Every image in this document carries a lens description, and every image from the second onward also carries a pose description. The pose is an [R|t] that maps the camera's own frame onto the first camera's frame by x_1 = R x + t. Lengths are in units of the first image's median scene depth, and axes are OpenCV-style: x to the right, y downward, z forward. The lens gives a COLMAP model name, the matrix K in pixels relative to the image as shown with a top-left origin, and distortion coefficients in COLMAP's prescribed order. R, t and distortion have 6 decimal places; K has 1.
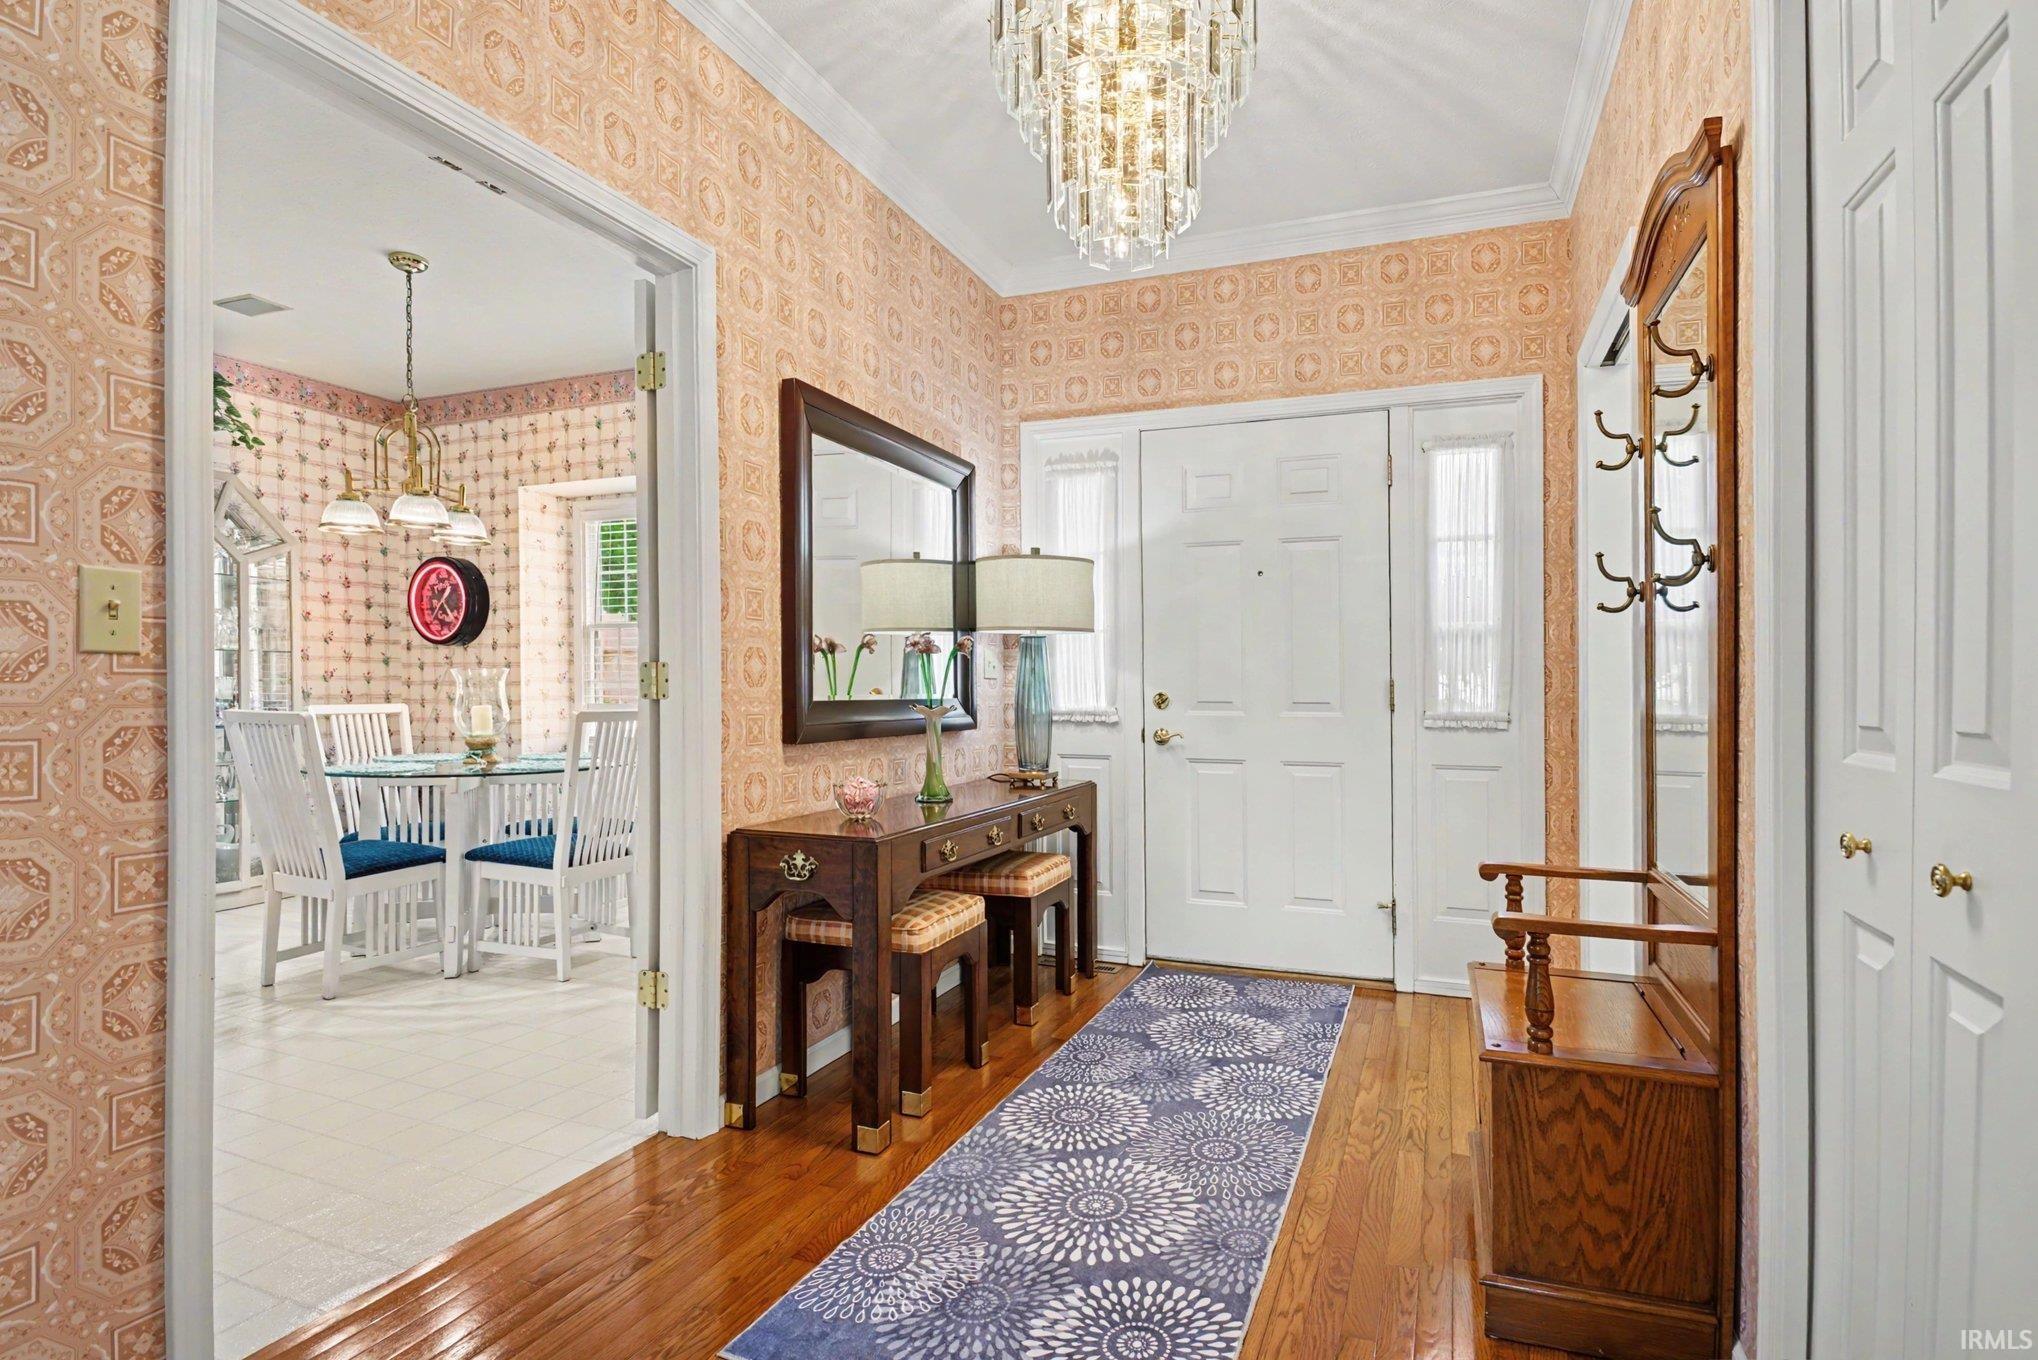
lens RADIAL K [[1015.5, 0, 1023.9], [0, 1015.5, 694.6], [0, 0, 1]] dist [-0.025704, -0.002890]
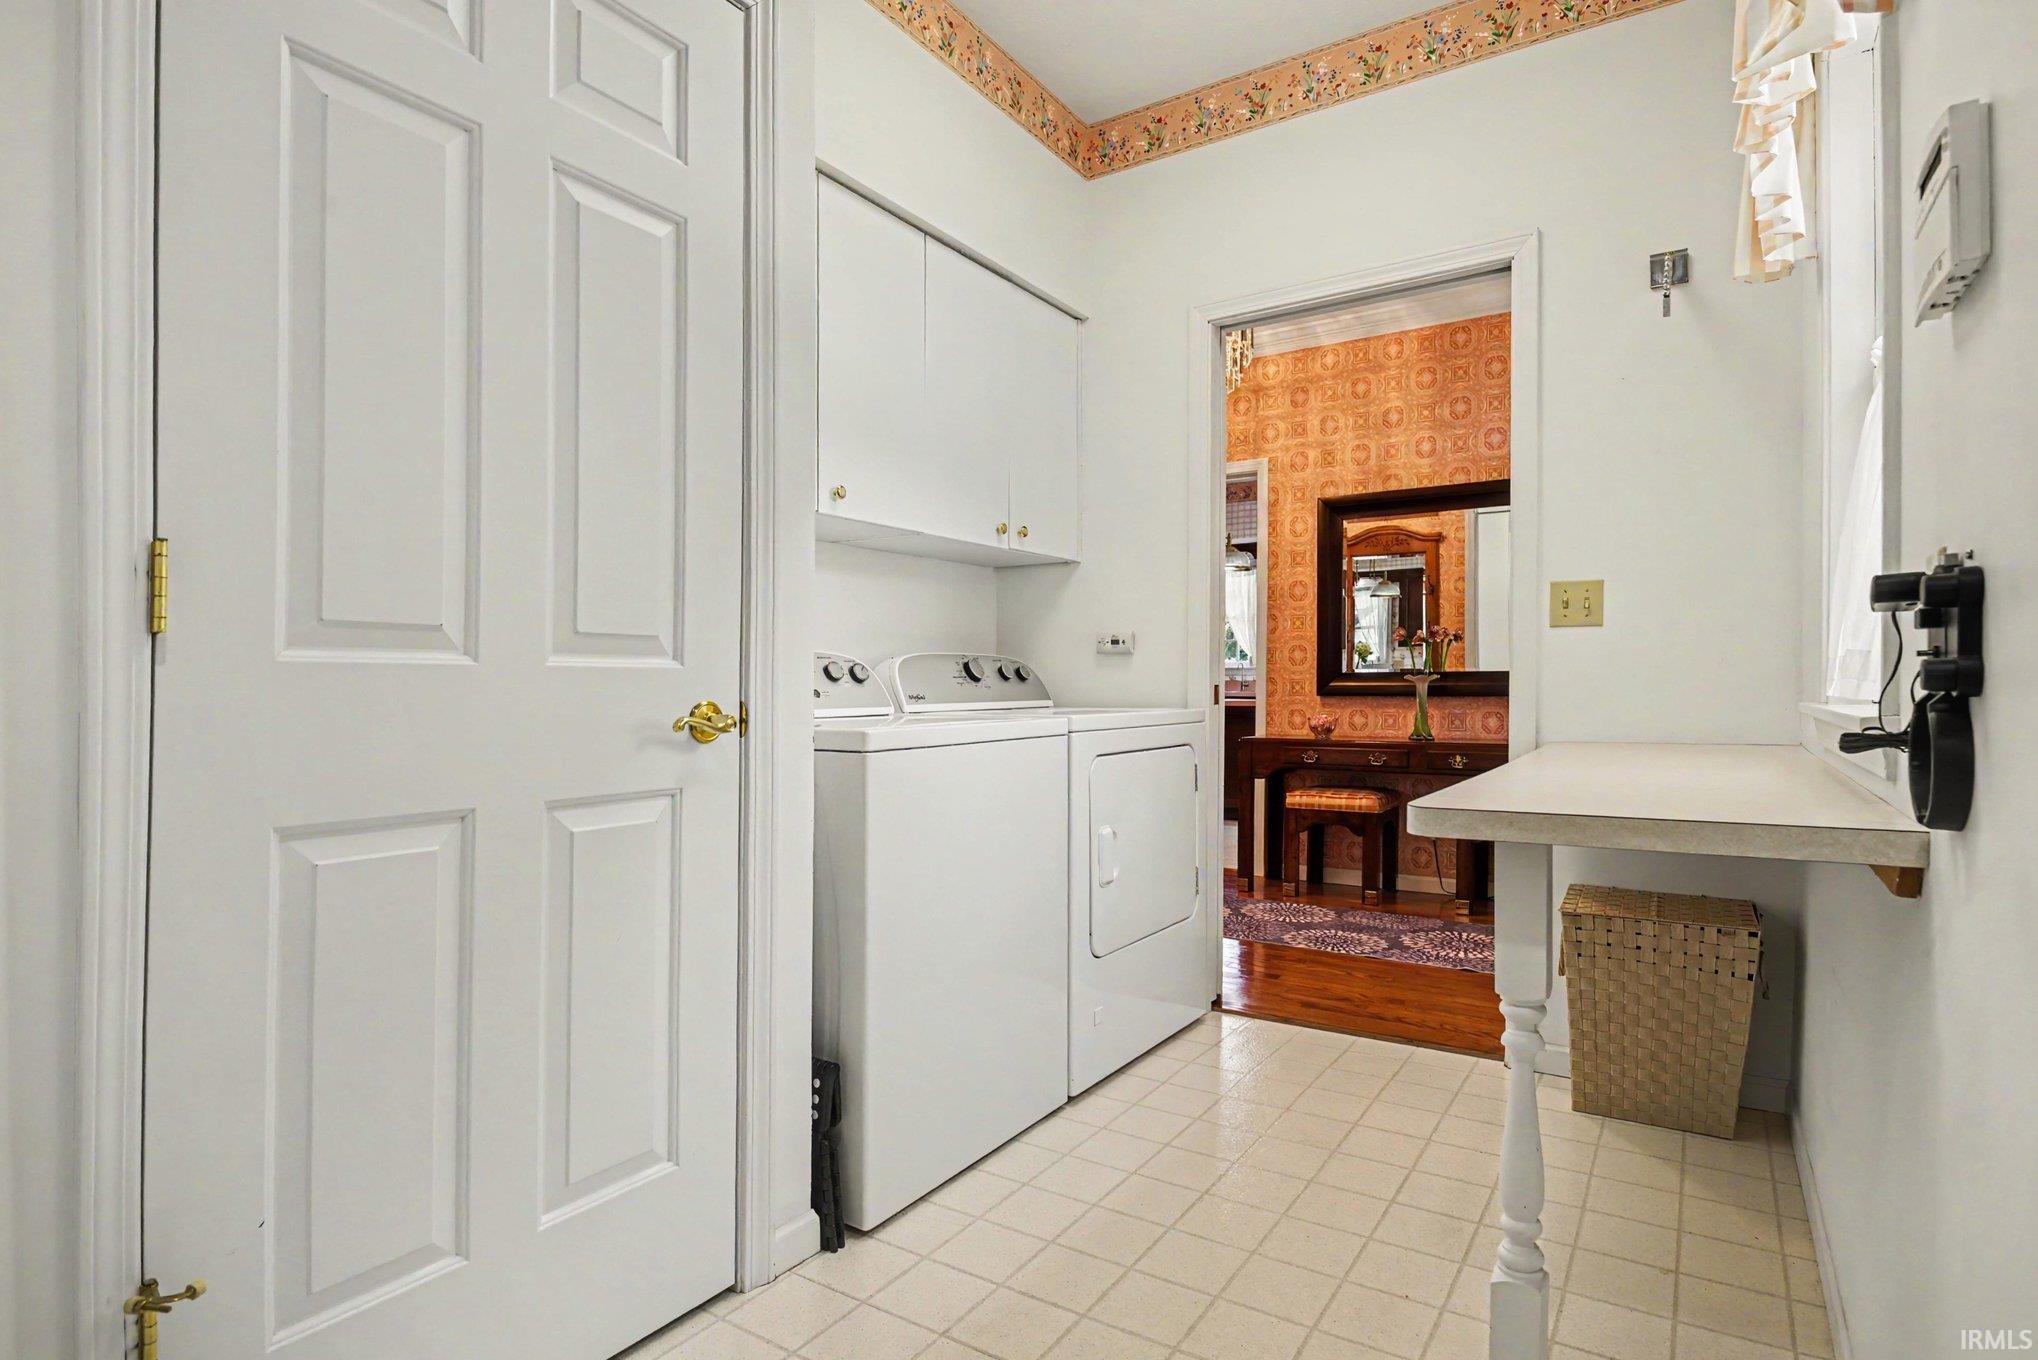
lens RADIAL K [[1015.5, 0, 1020.8], [0, 1015.5, 681.8], [0, 0, 1]] dist [-0.025704, -0.002890]
pose [[-0.194835, 0.004198, -0.980827, 1.681461], [-0.001026, 0.999989, 0.004484, 0.015223], [0.980836, 0.001880, -0.194828, 0.818178]]
